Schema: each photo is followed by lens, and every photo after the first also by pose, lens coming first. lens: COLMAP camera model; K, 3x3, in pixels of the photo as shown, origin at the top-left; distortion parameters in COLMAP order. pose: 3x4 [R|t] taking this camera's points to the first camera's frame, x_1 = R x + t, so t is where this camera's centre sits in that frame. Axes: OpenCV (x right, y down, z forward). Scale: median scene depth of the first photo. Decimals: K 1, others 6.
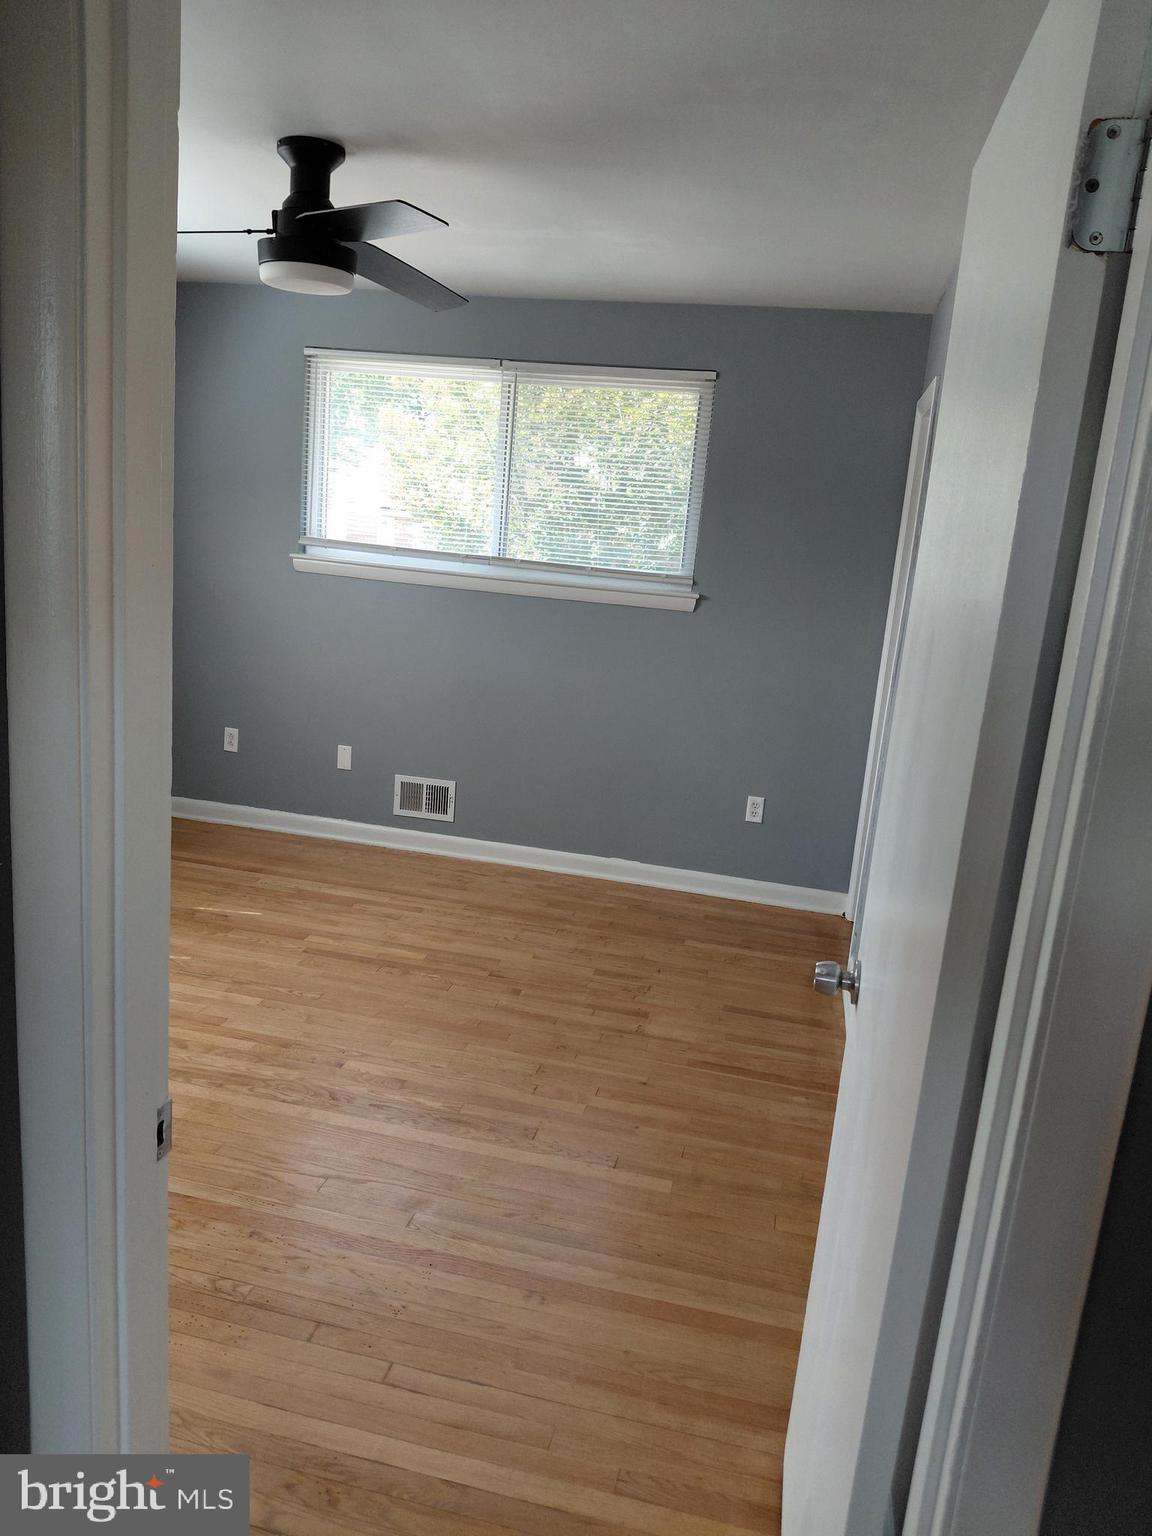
lens RADIAL K [[1100.0, 0, 578.8], [0, 1100.0, 772.3], [0, 0, 1]] dist [0.195580, -0.370799]
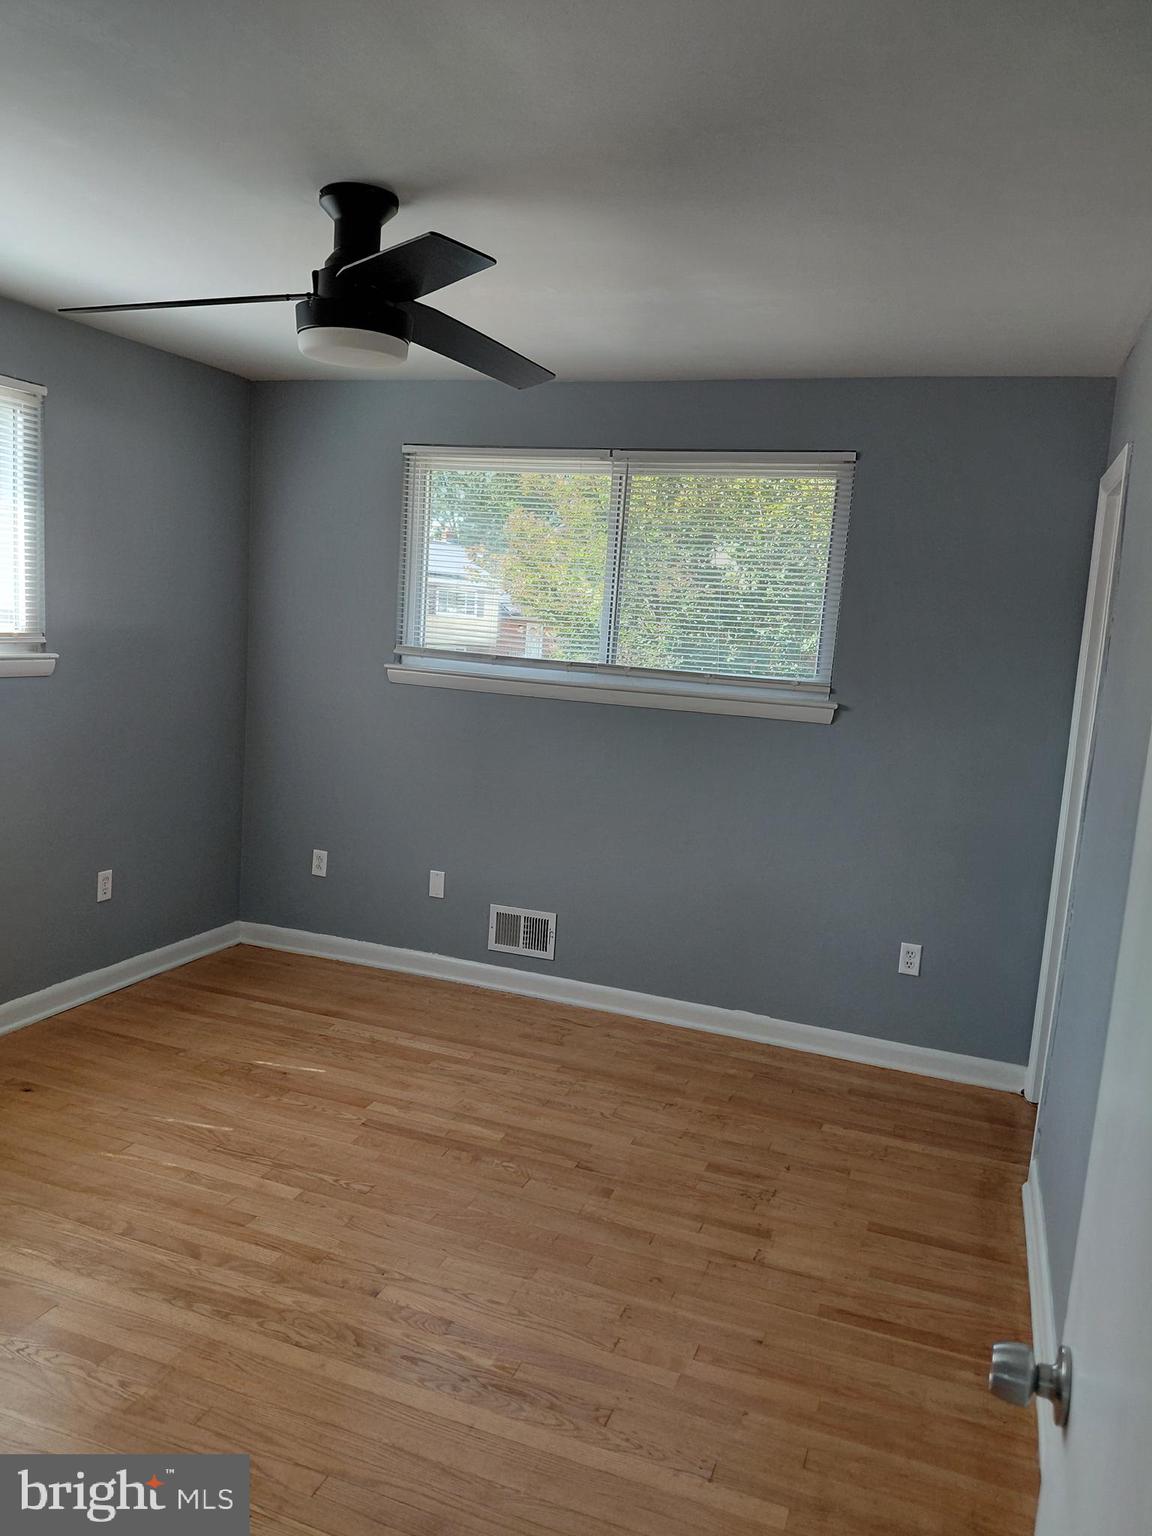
lens RADIAL K [[1138.0, 0, 576.4], [0, 1138.0, 777.4], [0, 0, 1]] dist [0.091020, -0.164713]
pose [[0.991645, 0.004593, -0.128917, 0.026238], [-0.015975, 0.996046, -0.087393, -0.028094], [0.128006, 0.088722, 0.987797, 0.128060]]
